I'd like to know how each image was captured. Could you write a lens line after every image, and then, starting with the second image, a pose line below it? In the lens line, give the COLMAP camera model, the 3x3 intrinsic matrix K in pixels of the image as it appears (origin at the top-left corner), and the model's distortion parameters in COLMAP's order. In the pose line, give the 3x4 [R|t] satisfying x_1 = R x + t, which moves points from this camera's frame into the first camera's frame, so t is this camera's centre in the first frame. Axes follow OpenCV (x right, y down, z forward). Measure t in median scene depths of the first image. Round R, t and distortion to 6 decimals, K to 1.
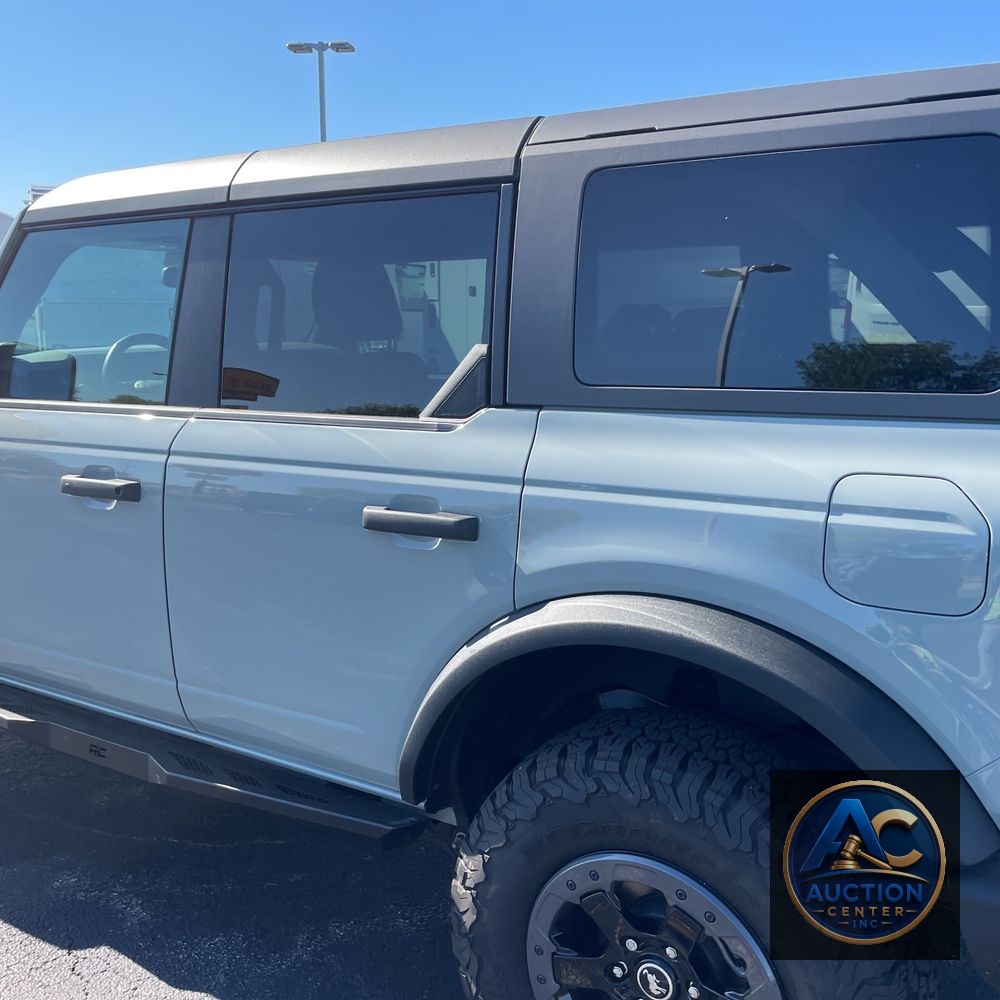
lens RADIAL K [[1054.5, 0, 483.8], [0, 1054.5, 499.8], [0, 0, 1]] dist [0.101522, -0.170189]
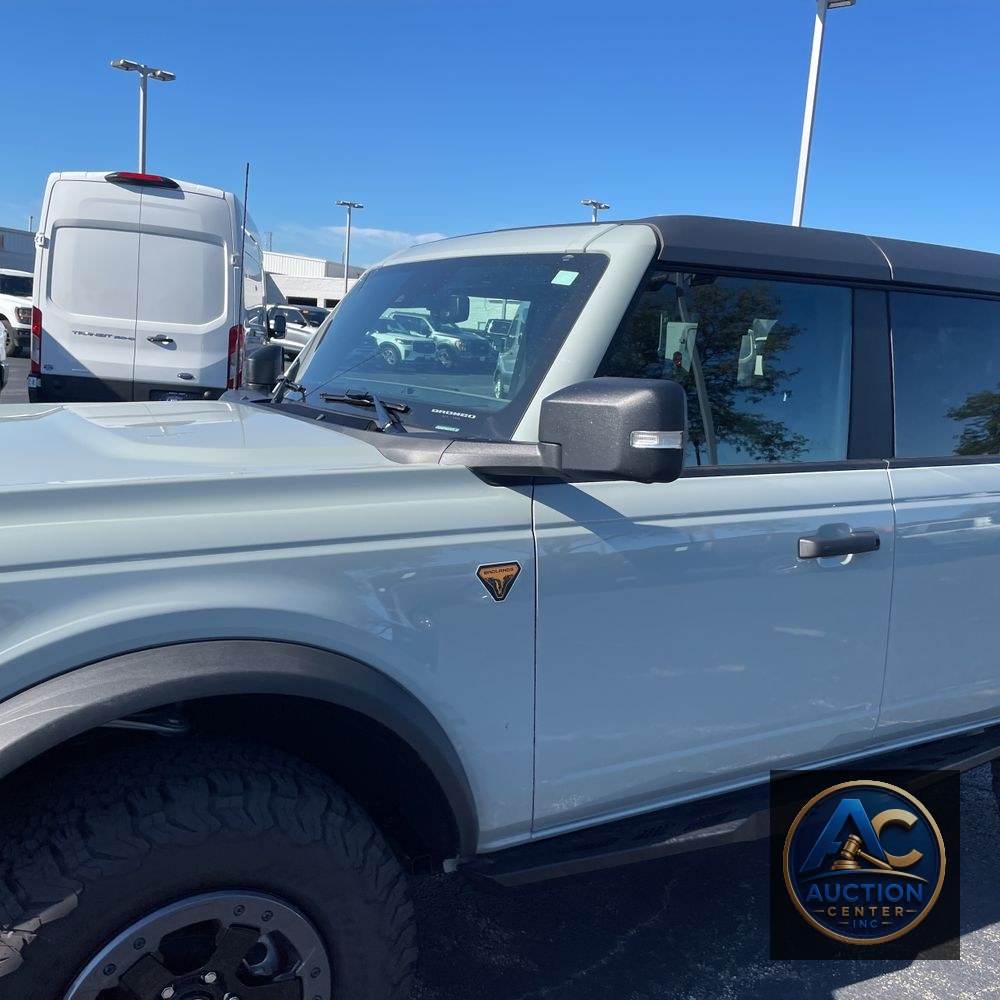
lens RADIAL K [[1005.8, 0, 500.0], [0, 1005.8, 500.0], [0, 0, 1]] dist [0.104623, -0.144877]
pose [[0.428394, -0.107358, 0.897192, -1.721469], [0.095710, 0.992722, 0.073090, -0.196259], [-0.898509, 0.054559, 0.435551, 1.086804]]
